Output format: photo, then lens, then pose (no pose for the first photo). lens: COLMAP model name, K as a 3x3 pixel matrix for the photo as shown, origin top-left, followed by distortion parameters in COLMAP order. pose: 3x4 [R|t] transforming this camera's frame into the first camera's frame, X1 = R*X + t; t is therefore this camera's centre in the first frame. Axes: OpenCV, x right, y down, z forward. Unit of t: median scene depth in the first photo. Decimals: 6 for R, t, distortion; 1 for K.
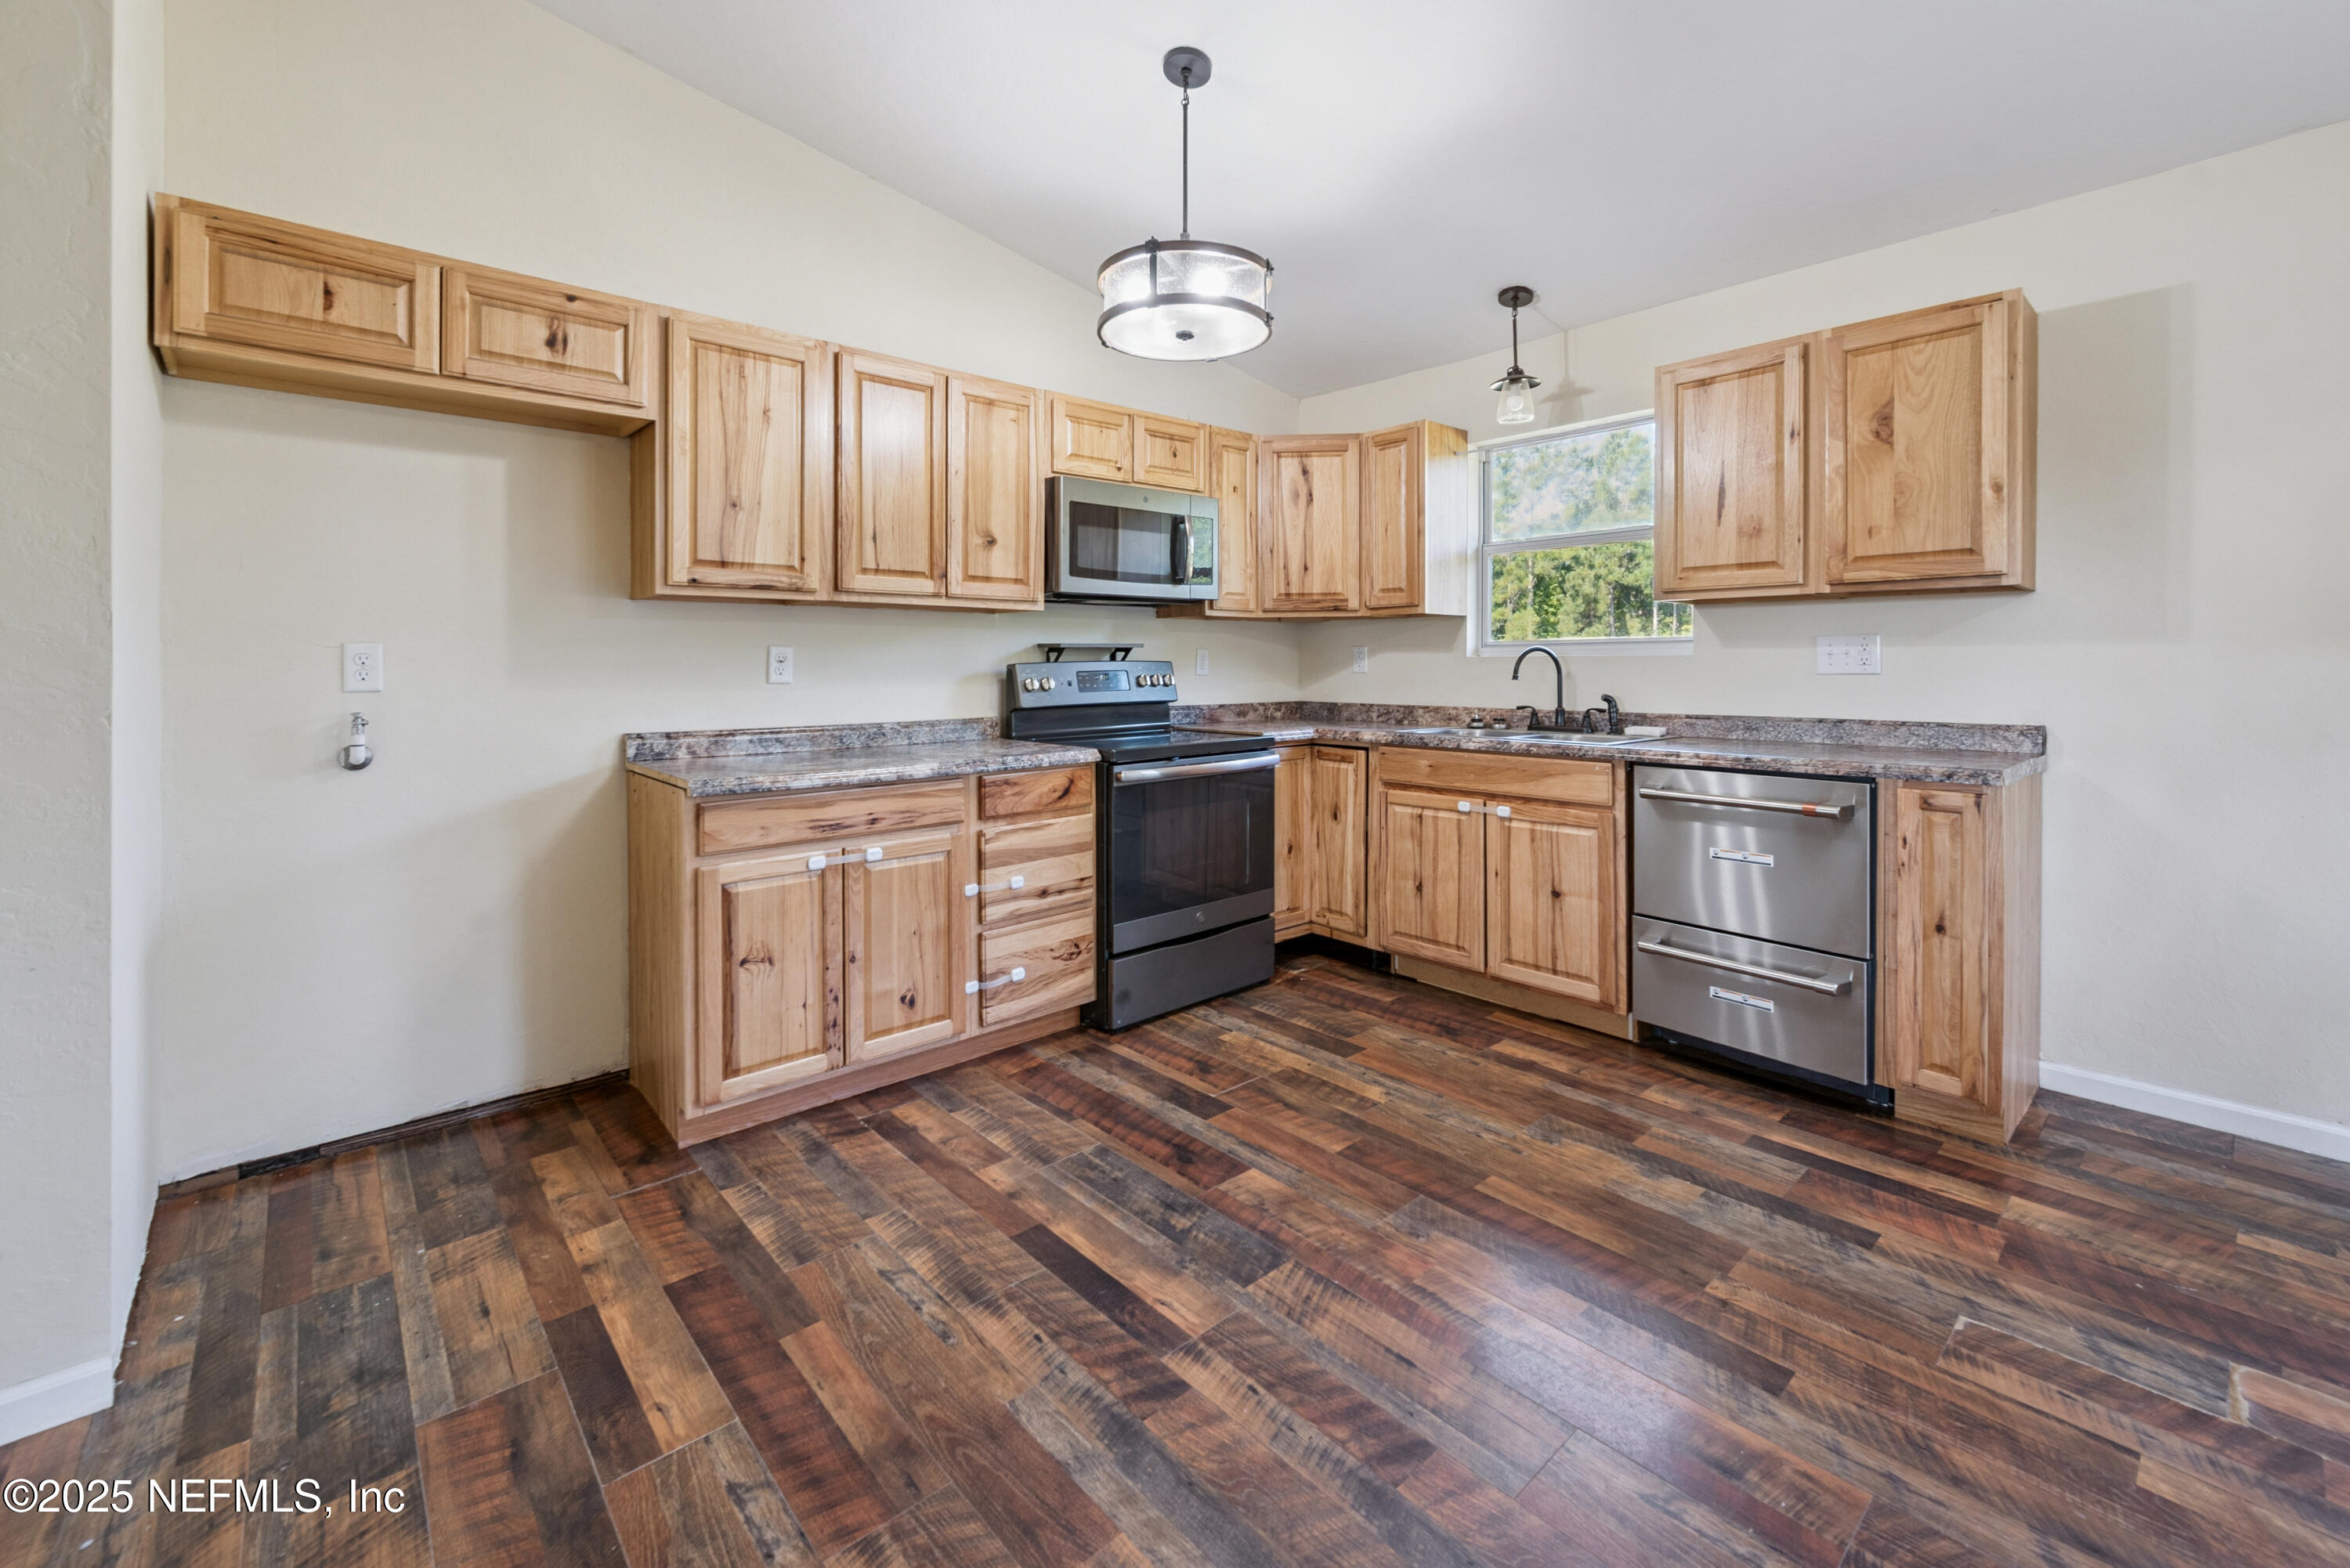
lens RADIAL K [[980.1, 0, 1177.5], [0, 980.1, 658.4], [0, 0, 1]] dist [-0.002108, 0.000942]
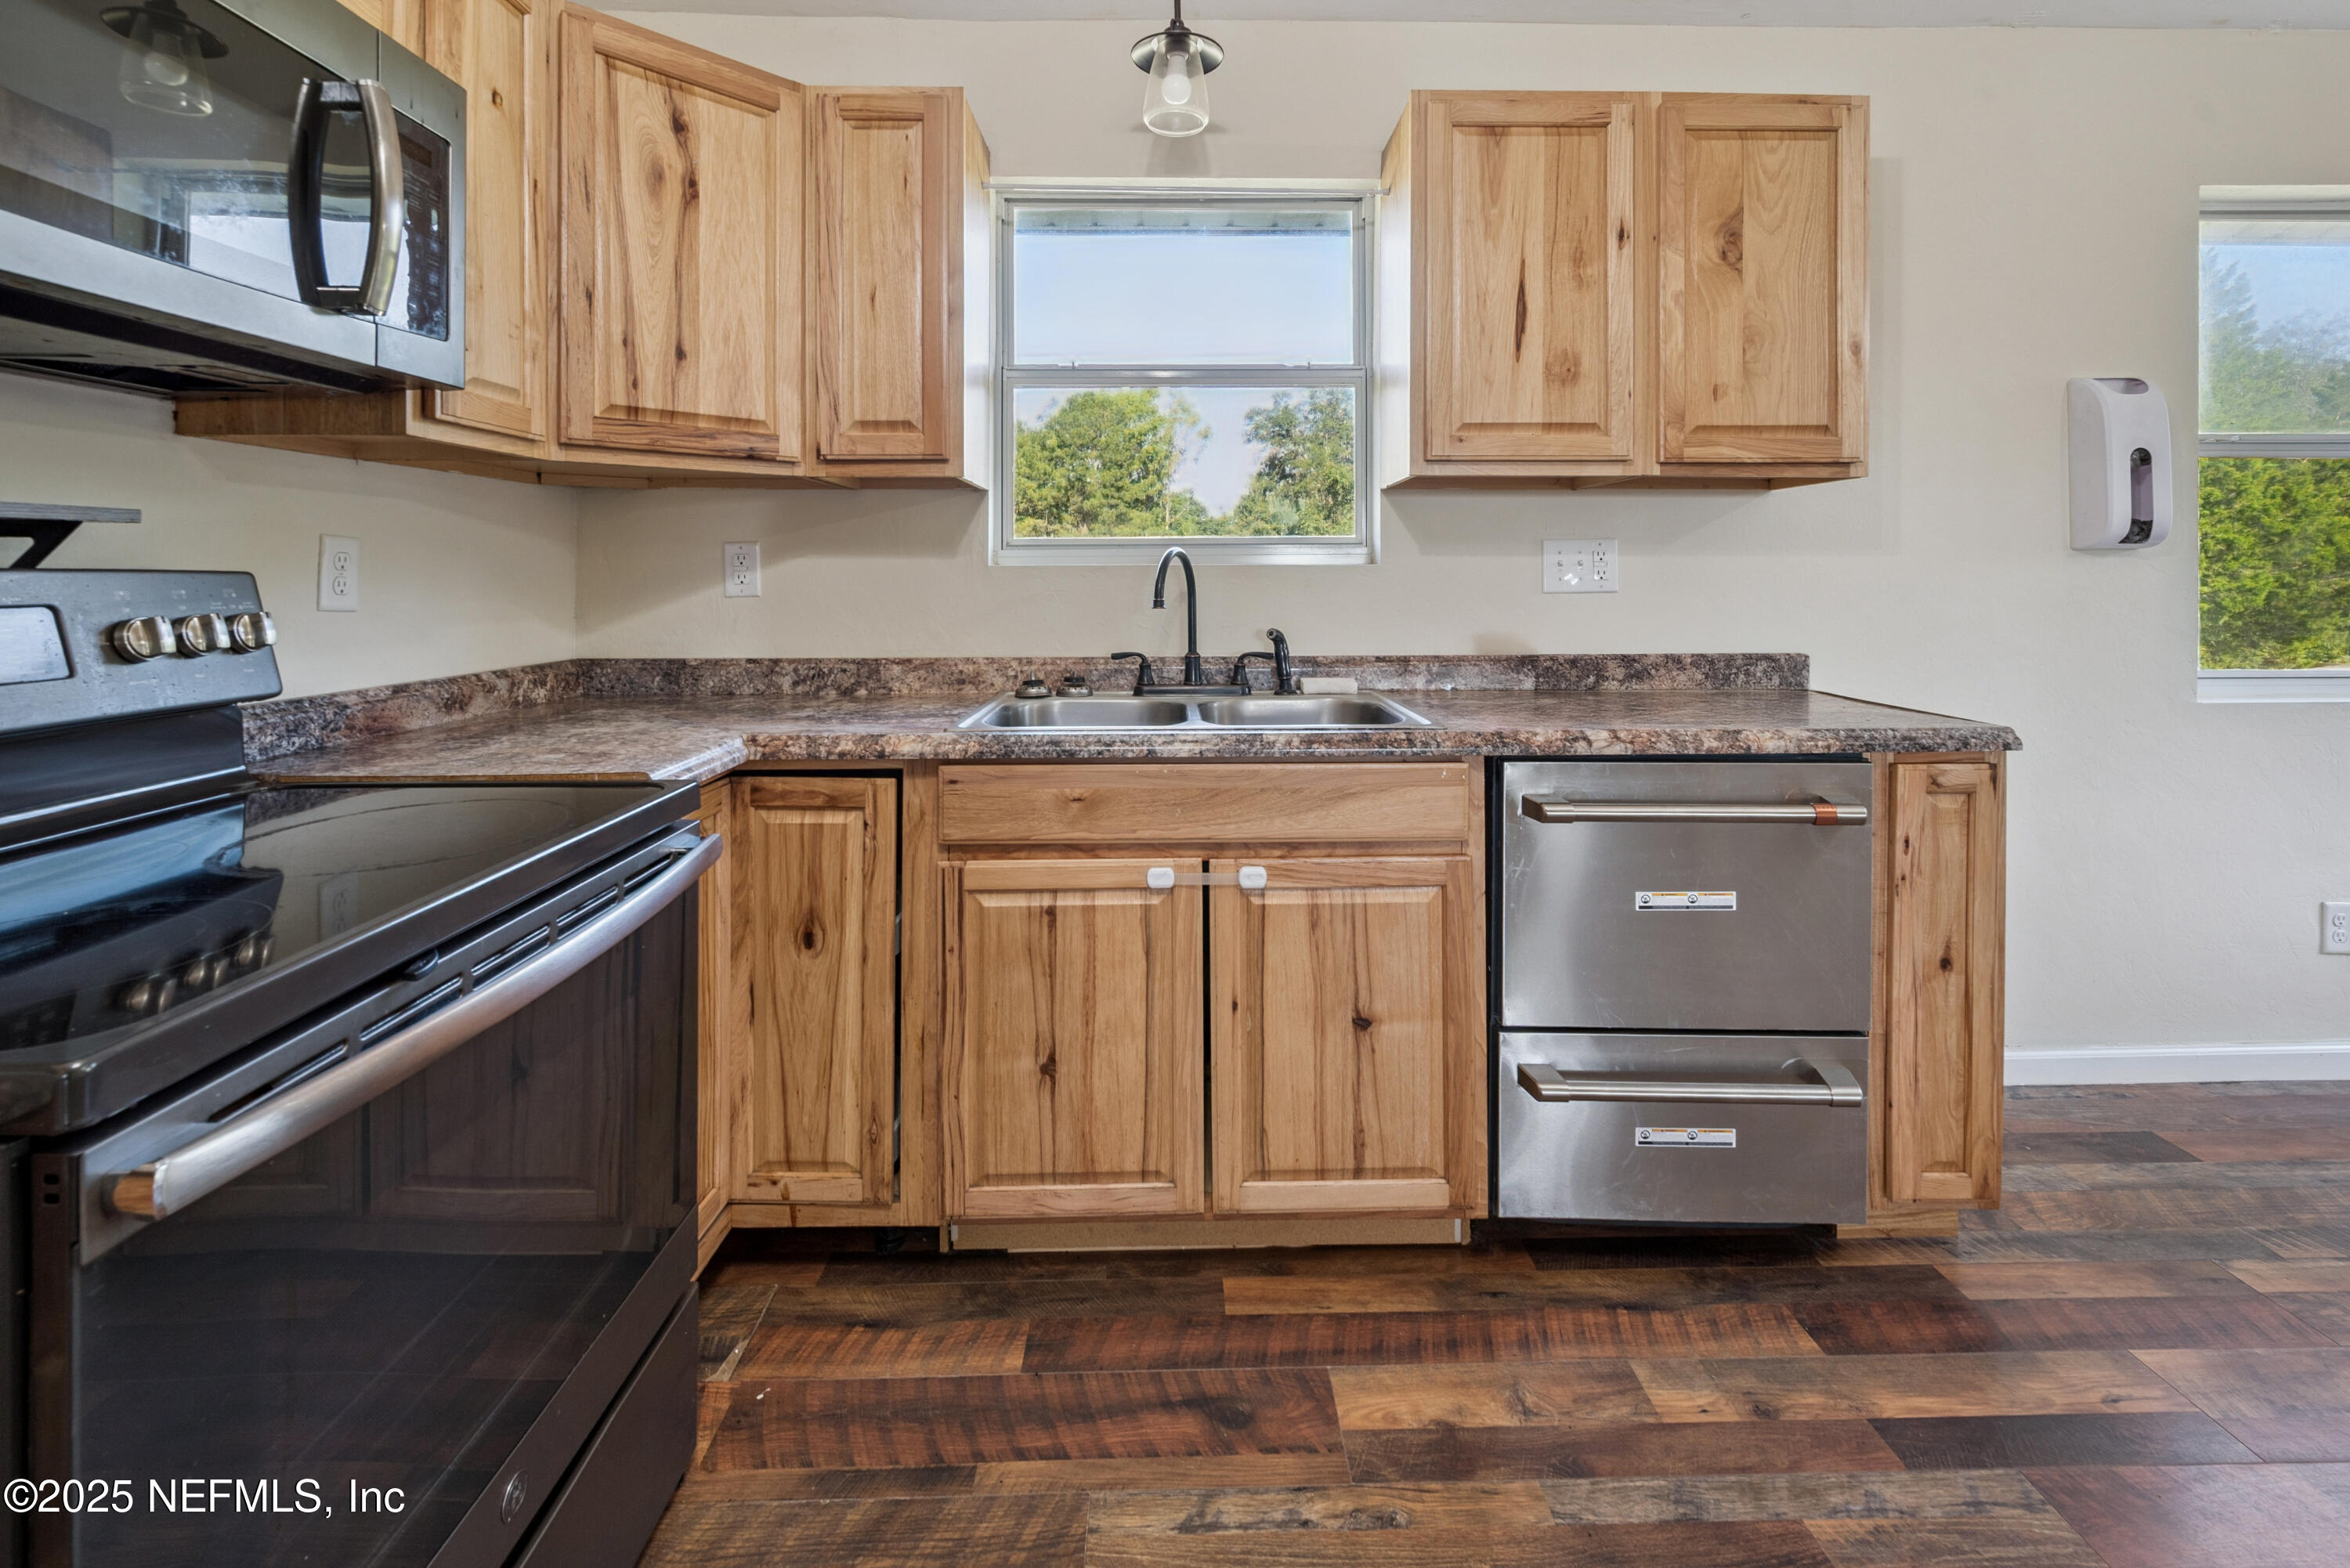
lens RADIAL K [[980.1, 0, 1175.9], [0, 980.1, 578.7], [0, 0, 1]] dist [-0.002108, 0.000942]
pose [[0.644493, -0.001516, 0.764609, -0.072759], [-0.004631, 0.999972, 0.005886, 0.002729], [-0.764596, -0.007334, 0.644468, 0.737372]]
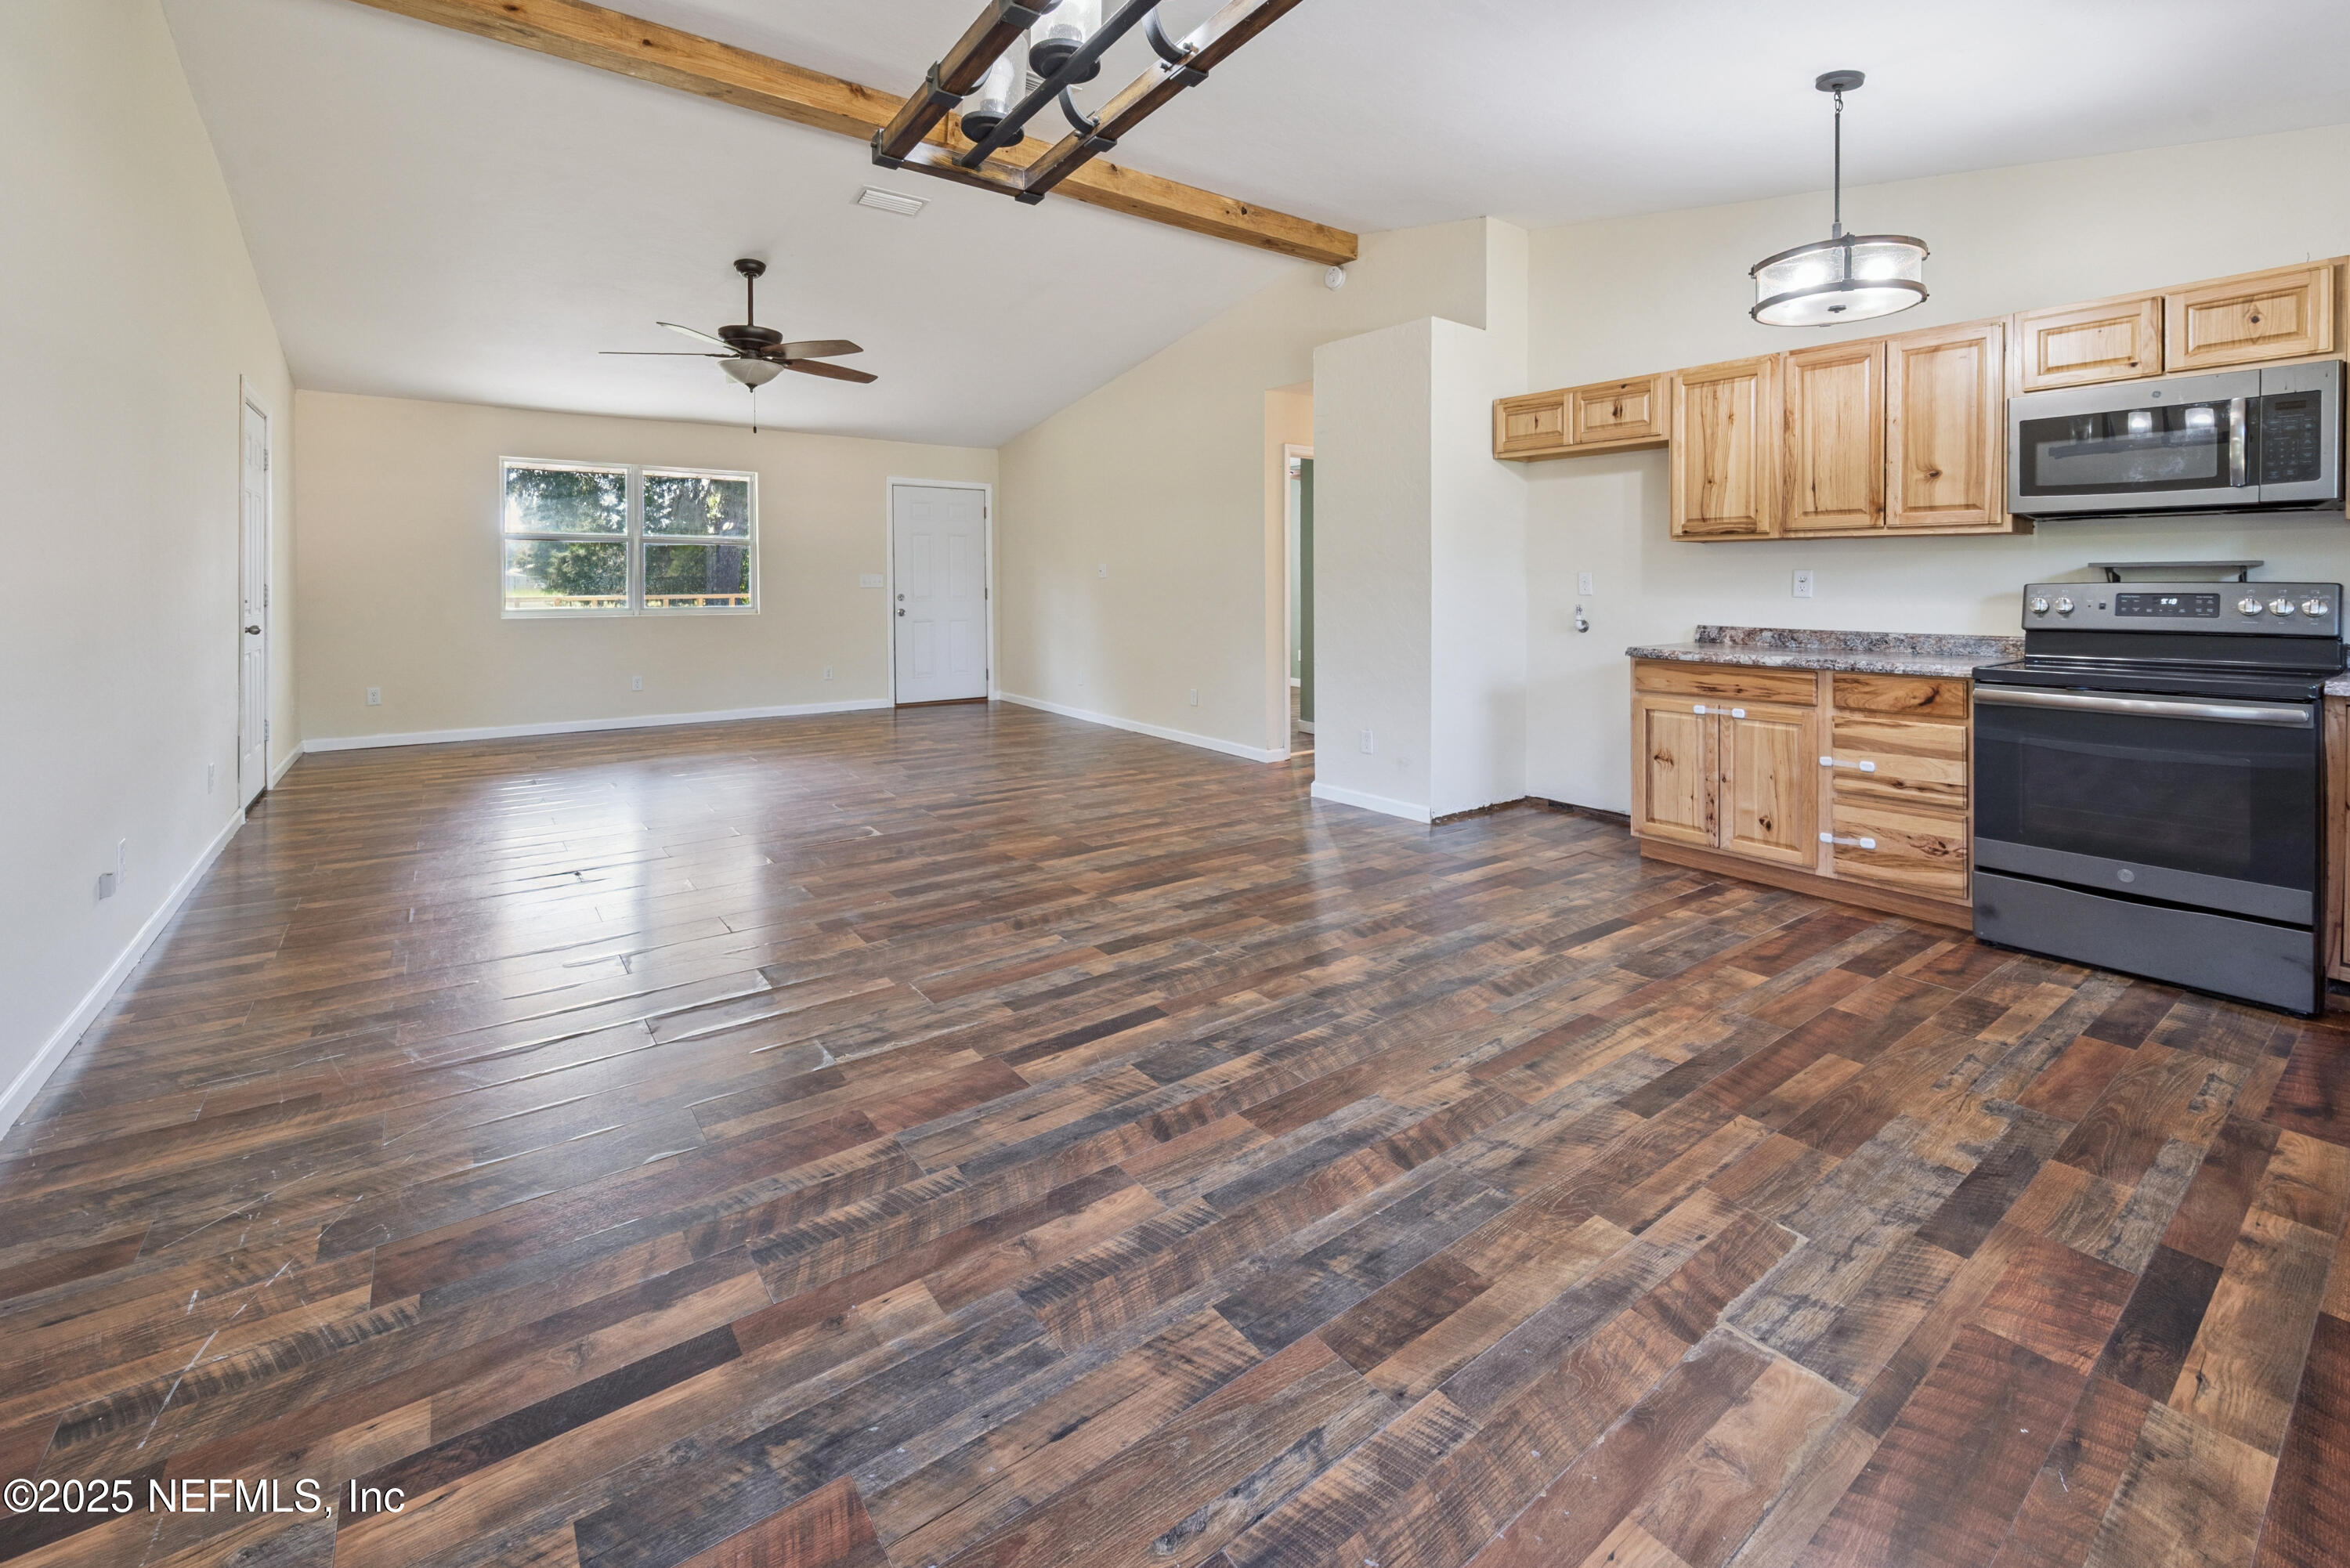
lens RADIAL K [[980.1, 0, 1187.2], [0, 980.1, 600.7], [0, 0, 1]] dist [-0.002108, 0.000942]
pose [[-0.075964, 0.025052, -0.996796, 1.027492], [0.006067, 0.999677, 0.024662, -0.008506], [0.997092, -0.004175, -0.076091, 0.245973]]
